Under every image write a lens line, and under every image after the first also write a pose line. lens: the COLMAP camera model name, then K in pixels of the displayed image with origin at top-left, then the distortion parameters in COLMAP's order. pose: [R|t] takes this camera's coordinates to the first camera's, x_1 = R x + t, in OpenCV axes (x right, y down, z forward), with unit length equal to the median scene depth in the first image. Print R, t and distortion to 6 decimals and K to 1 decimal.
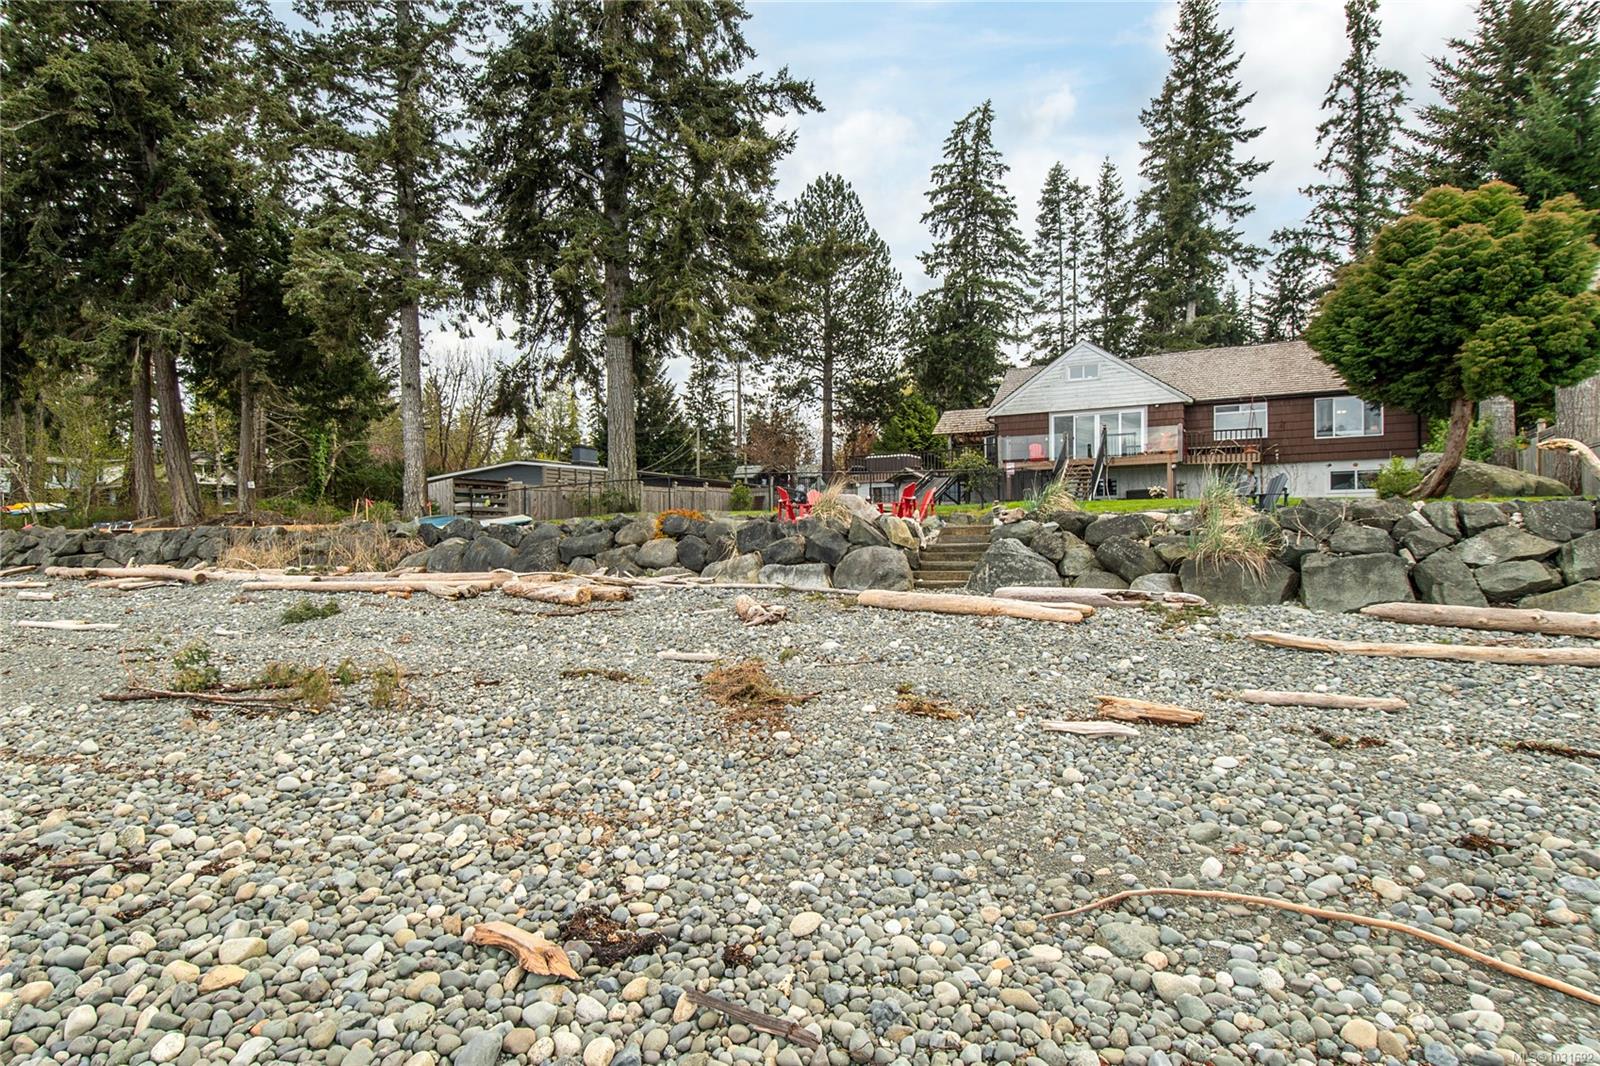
lens RADIAL K [[848.5, 0, 800.0], [0, 848.5, 533.0], [0, 0, 1]] dist [0.001194, -0.000587]
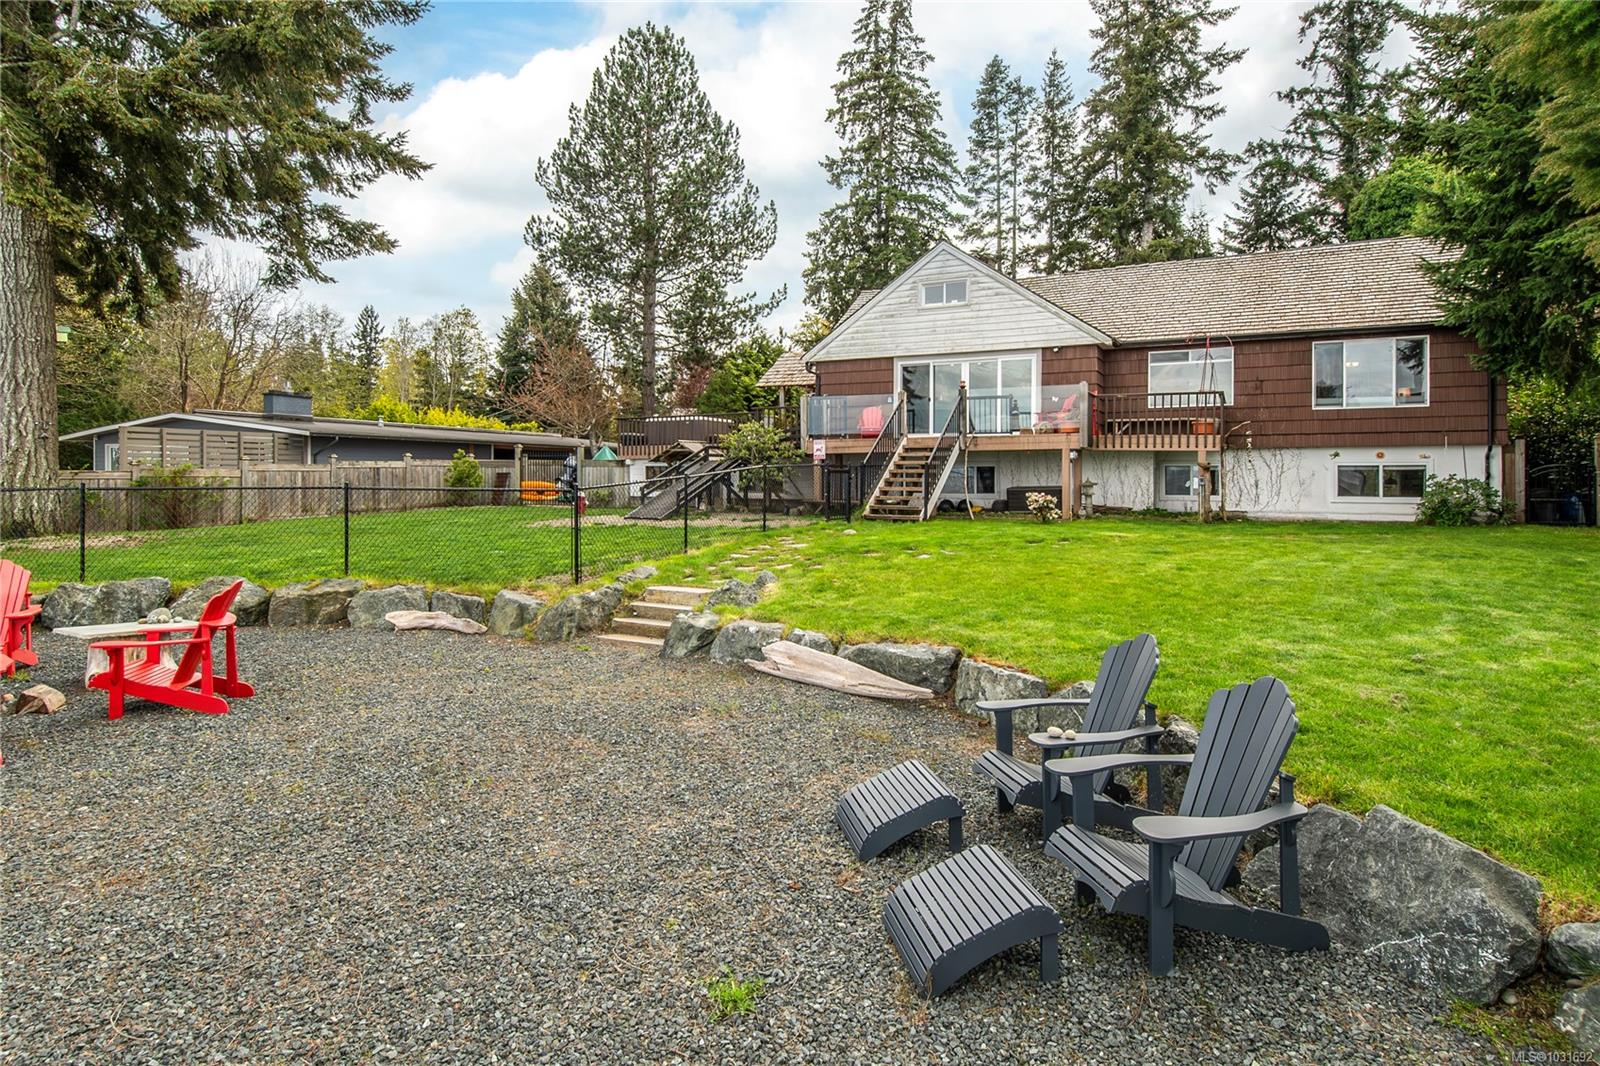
lens RADIAL K [[875.0, 0, 806.4], [0, 875.0, 471.1], [0, 0, 1]] dist [-0.000404, -0.001592]
pose [[0.999007, 0.011683, 0.042992, 0.095233], [-0.011424, 0.999915, -0.006259, -0.025085], [-0.043062, 0.005761, 0.999056, 0.169072]]
